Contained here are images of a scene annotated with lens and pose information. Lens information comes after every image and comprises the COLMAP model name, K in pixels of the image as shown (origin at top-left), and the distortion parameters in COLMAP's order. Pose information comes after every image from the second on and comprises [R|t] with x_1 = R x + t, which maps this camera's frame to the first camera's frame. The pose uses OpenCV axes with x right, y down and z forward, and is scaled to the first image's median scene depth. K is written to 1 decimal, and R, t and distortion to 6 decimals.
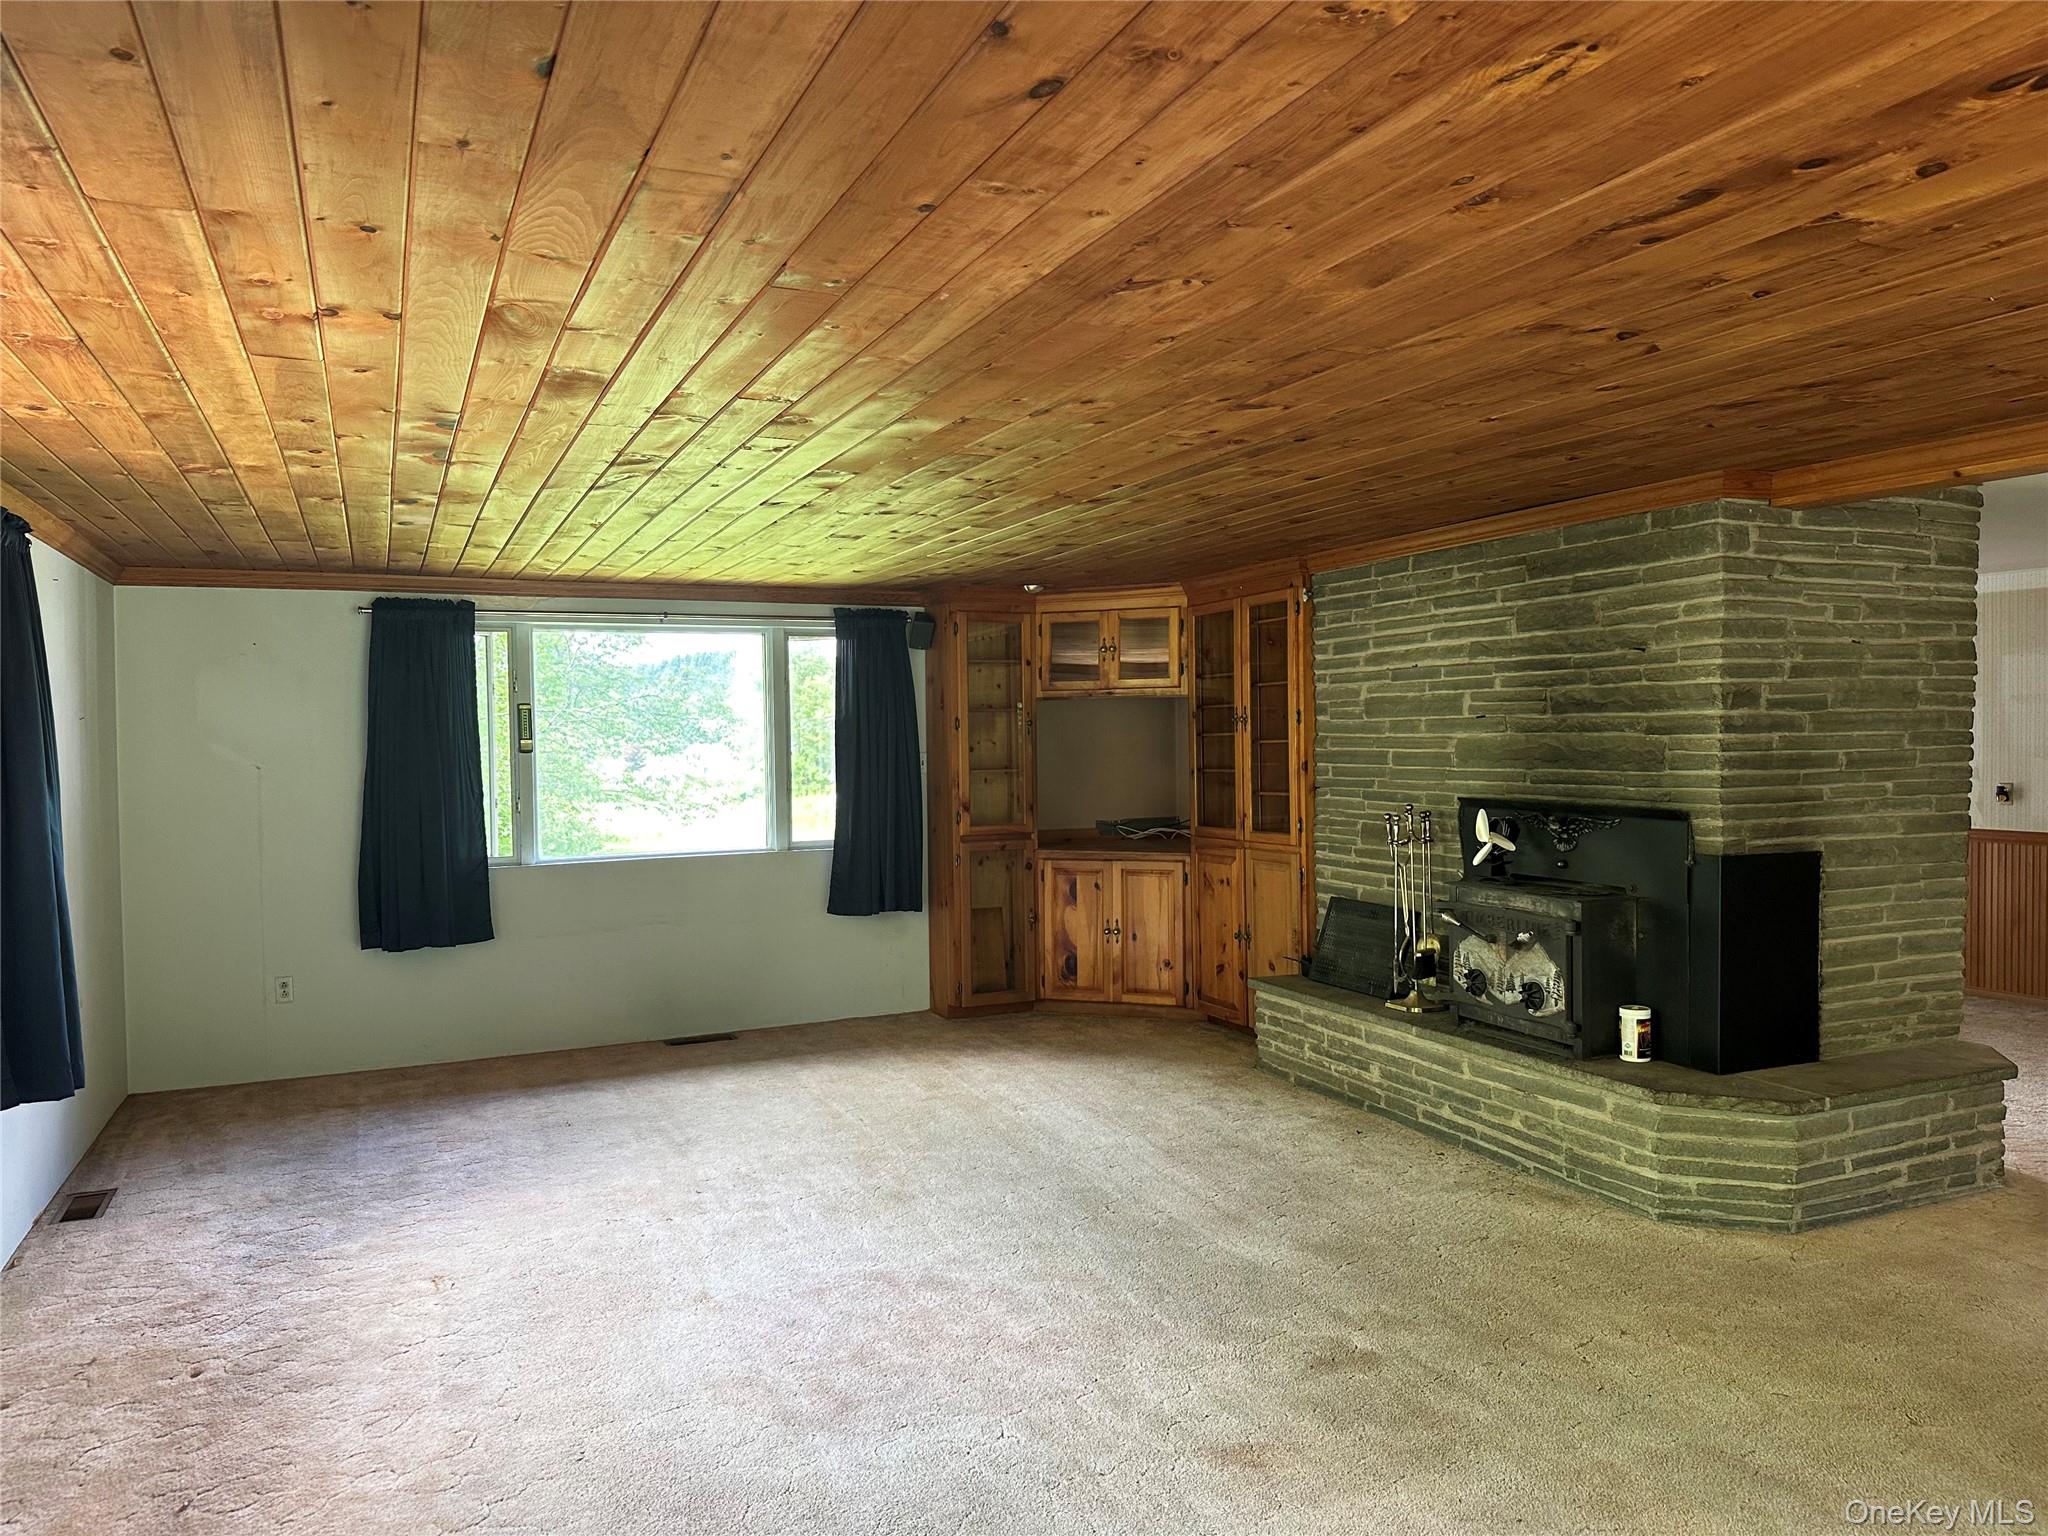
lens RADIAL K [[1422.7, 0, 1024.9], [0, 1422.7, 760.1], [0, 0, 1]] dist [0.096893, -0.147010]
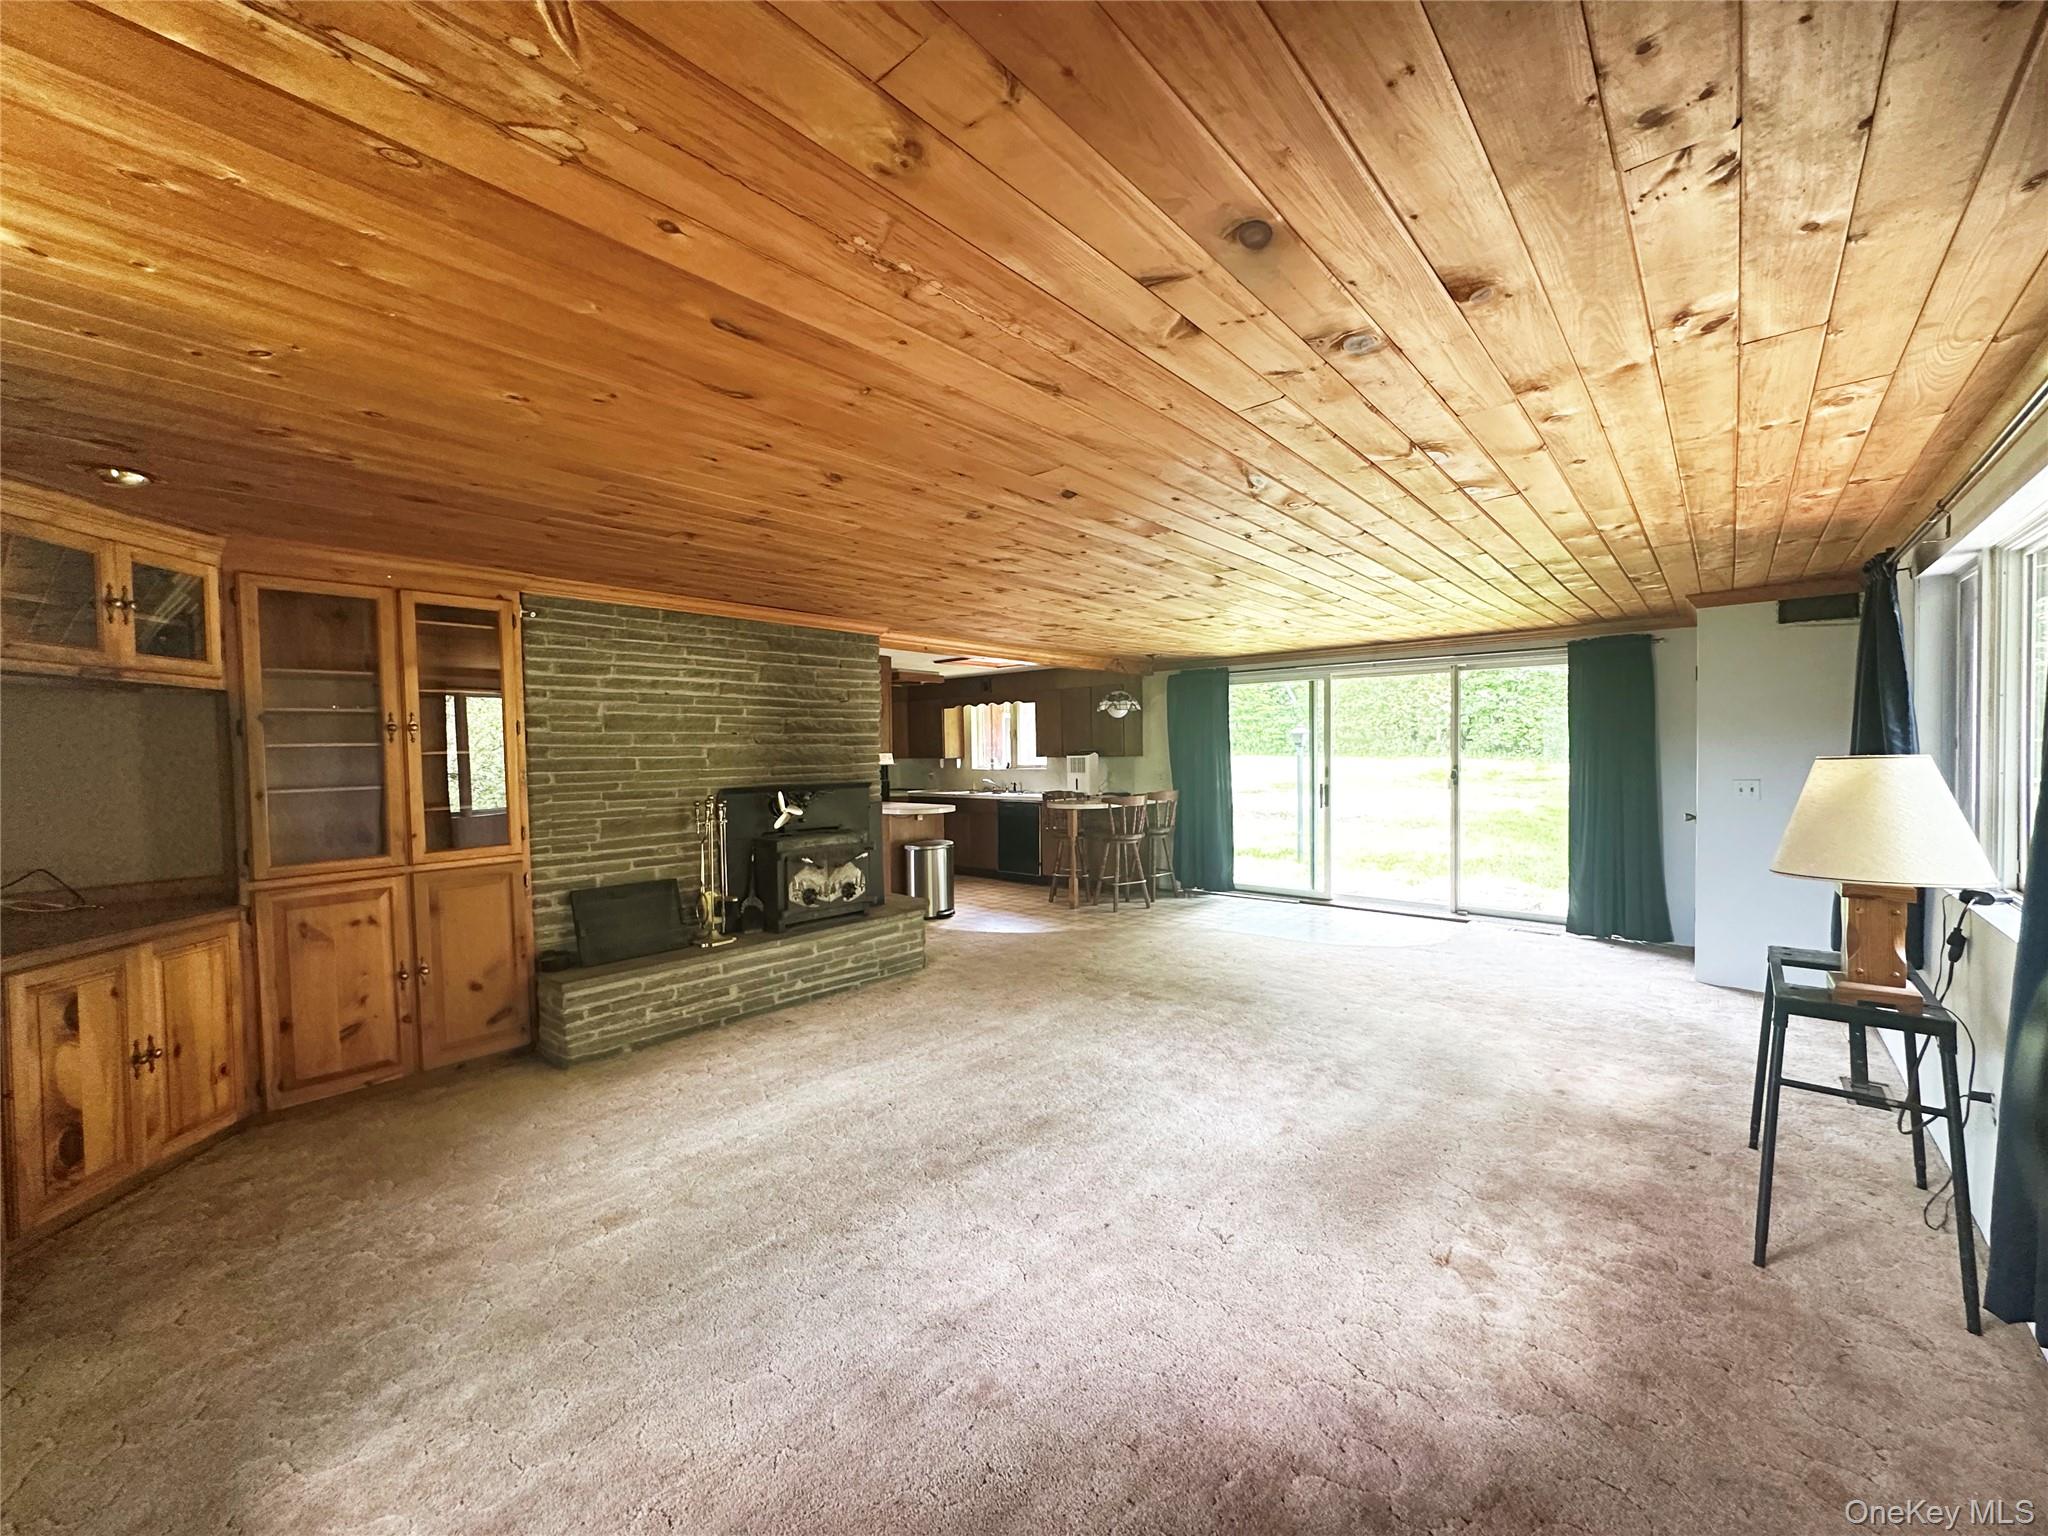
lens RADIAL K [[809.7, 0, 1024.0], [0, 809.7, 768.0], [0, 0, 1]] dist [0.000836, 0.000140]
pose [[-0.420708, -0.002990, 0.907191, -0.614595], [0.035182, 0.999189, 0.019609, -0.000181], [-0.906514, 0.040166, -0.420262, 1.151203]]
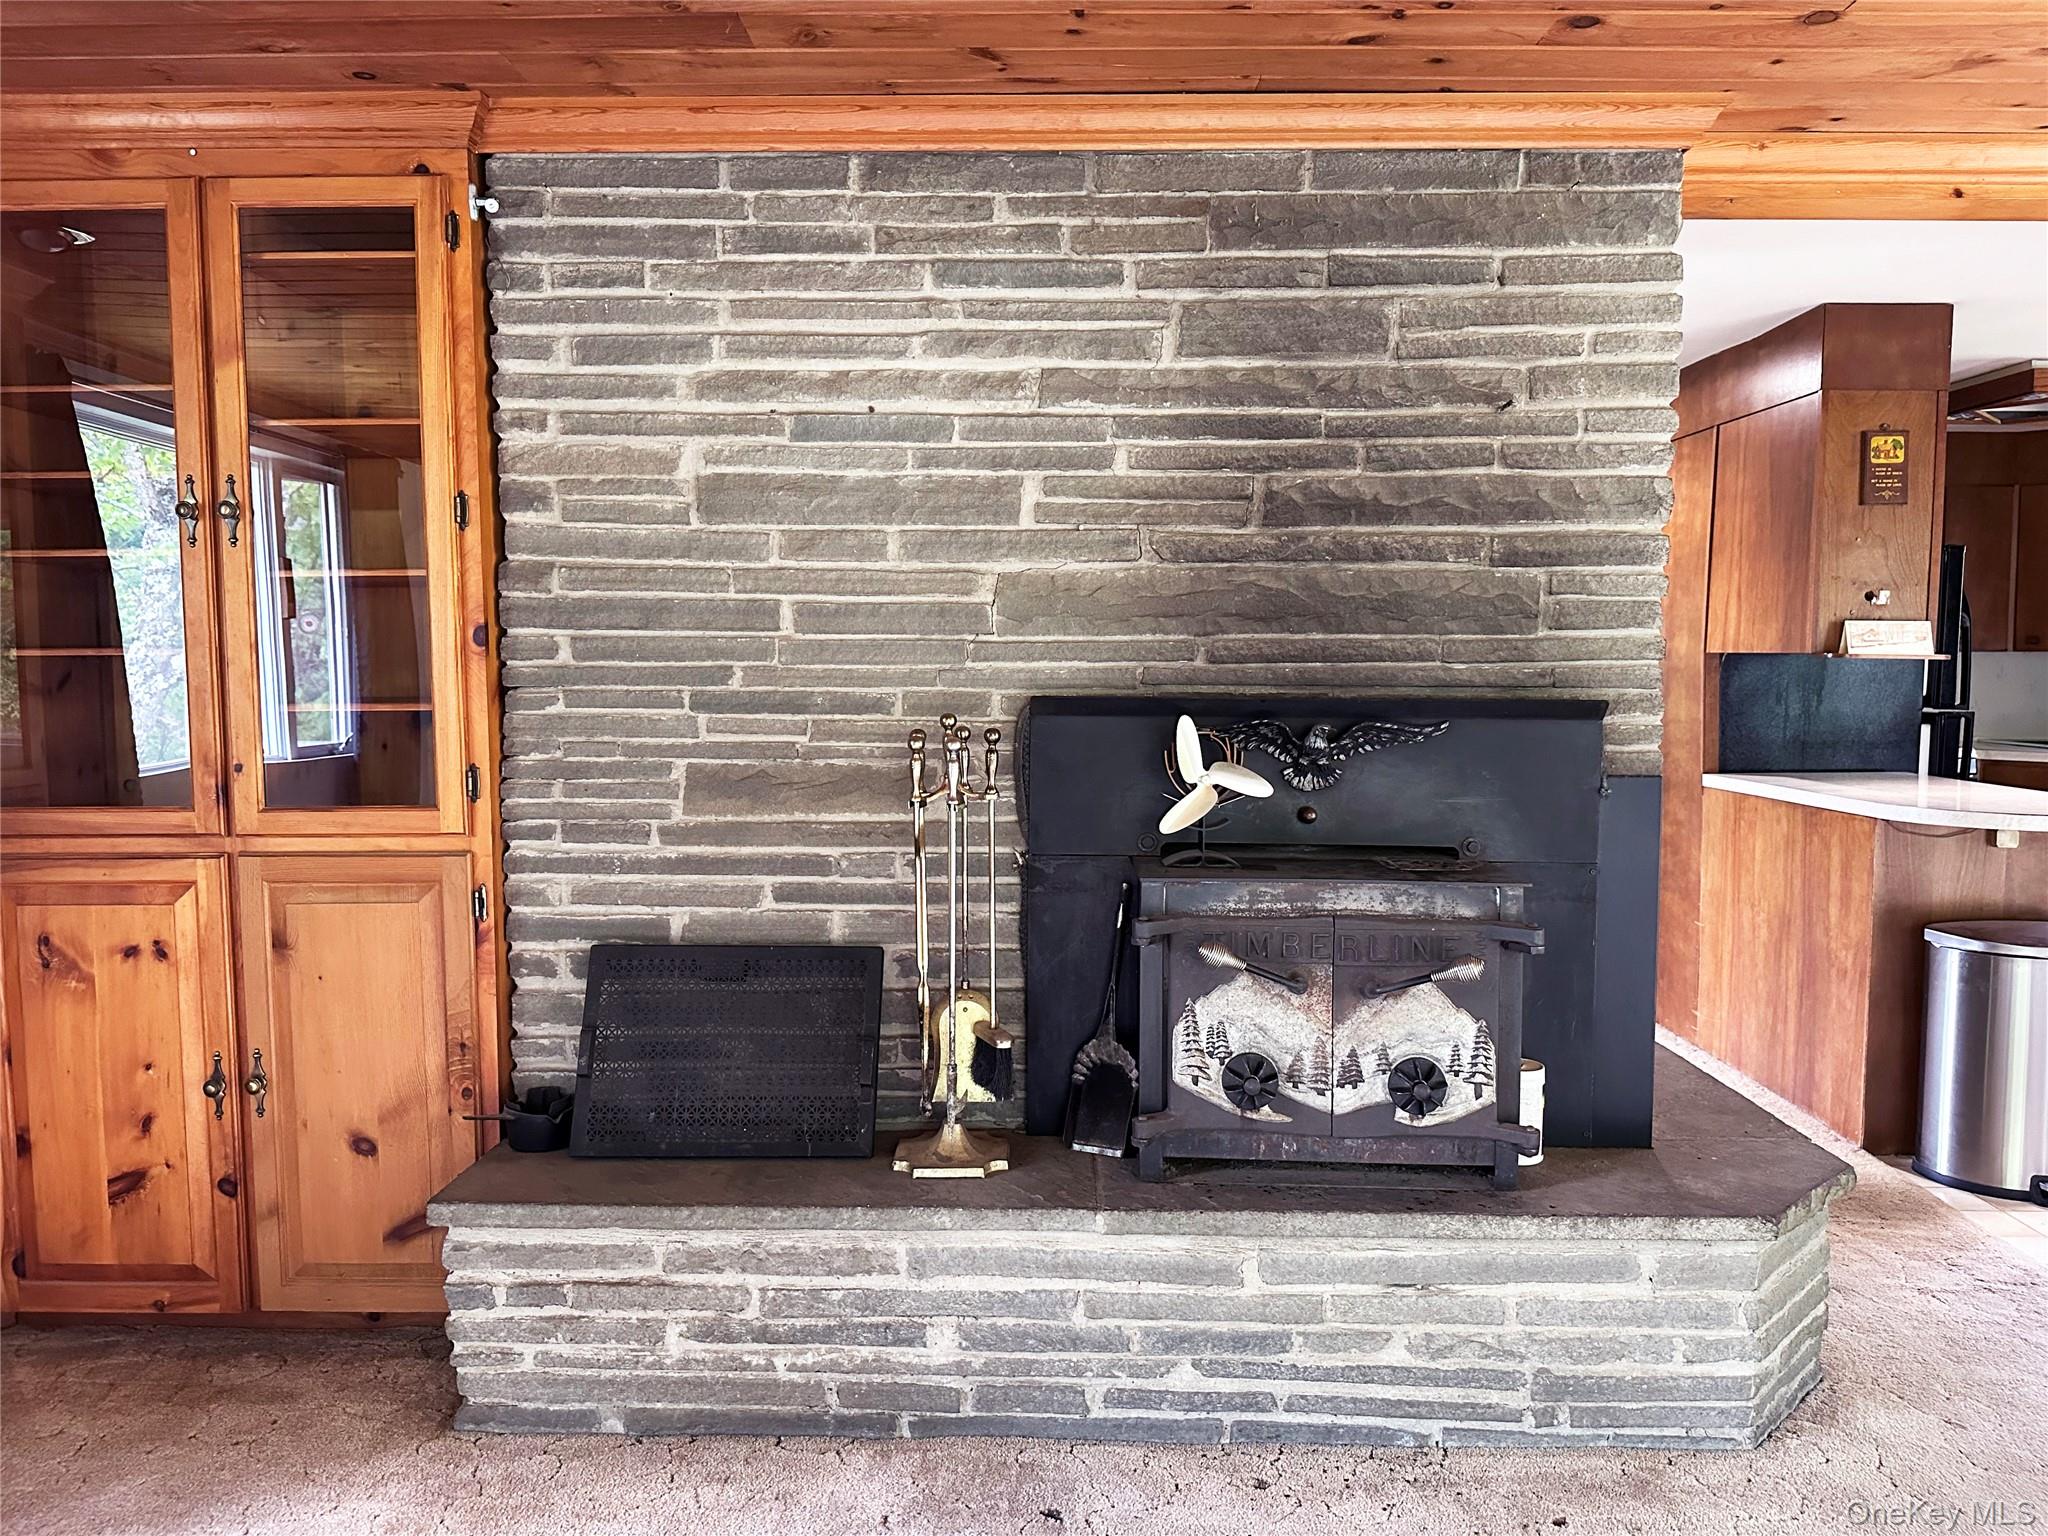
lens RADIAL K [[1422.7, 0, 1024.9], [0, 1422.7, 760.1], [0, 0, 1]] dist [0.096893, -0.147010]
pose [[0.427822, -0.049150, 0.902526, -0.134331], [0.007737, 0.998683, 0.050719, 0.024968], [-0.903830, -0.014716, 0.427639, 0.861823]]
